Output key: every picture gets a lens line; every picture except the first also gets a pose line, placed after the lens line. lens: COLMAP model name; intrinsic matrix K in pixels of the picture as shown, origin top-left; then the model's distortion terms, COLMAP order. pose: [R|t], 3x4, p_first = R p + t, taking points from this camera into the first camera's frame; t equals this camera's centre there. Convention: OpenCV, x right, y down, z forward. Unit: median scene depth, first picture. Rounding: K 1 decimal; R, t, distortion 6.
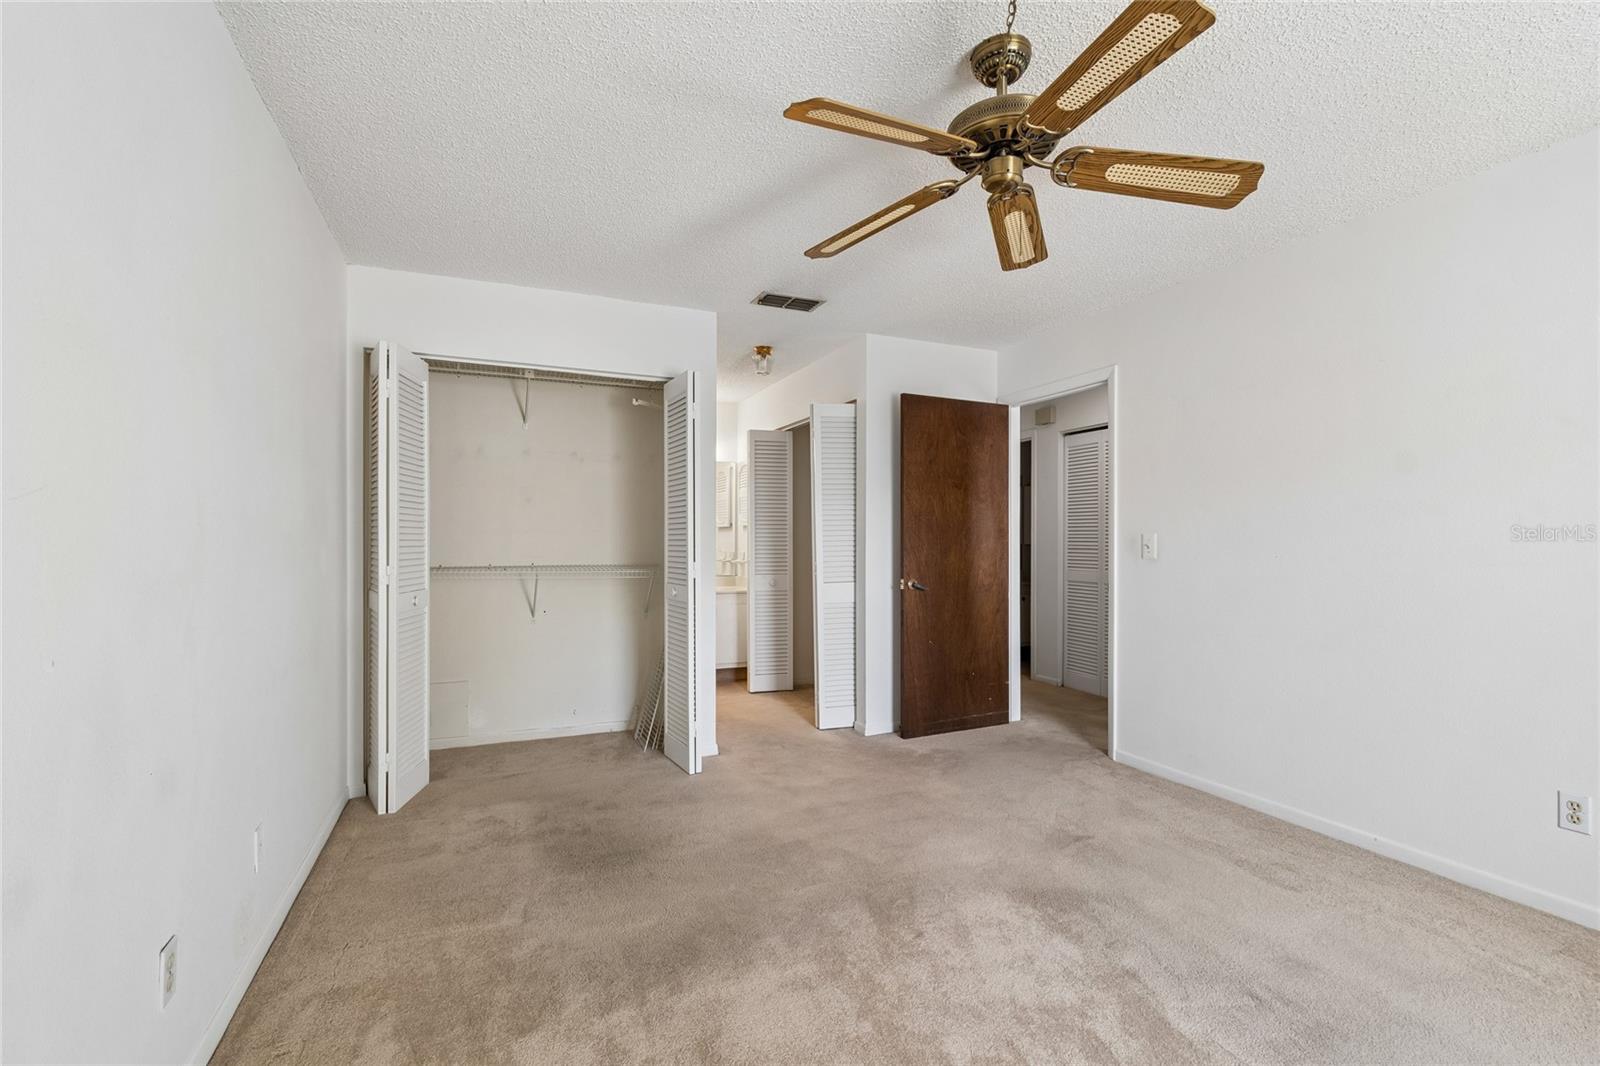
lens RADIAL K [[704.5, 0, 809.6], [0, 704.5, 541.3], [0, 0, 1]] dist [0.004349, -0.000850]
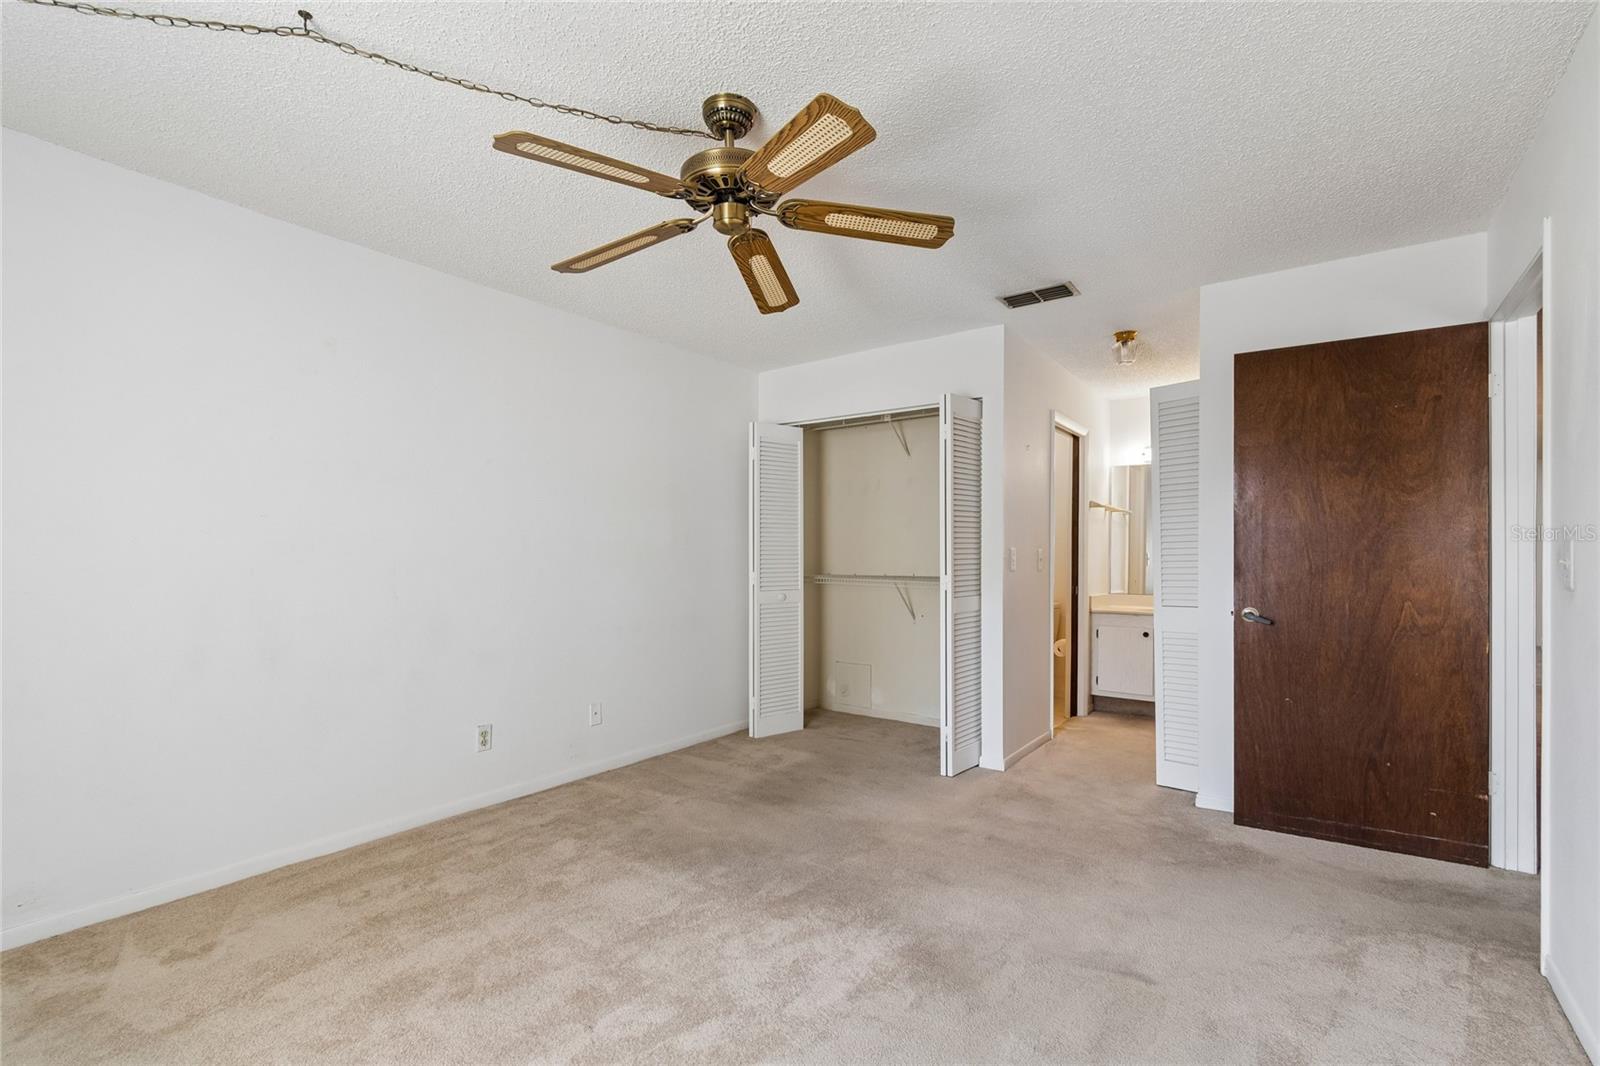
lens RADIAL K [[716.5, 0, 800.4], [0, 716.5, 556.2], [0, 0, 1]] dist [-0.000066, -0.000646]
pose [[0.503734, 0.001447, -0.863858, 0.595336], [-0.000082, 0.999999, 0.001627, -0.000557], [0.863859, -0.000749, 0.503734, 0.248572]]
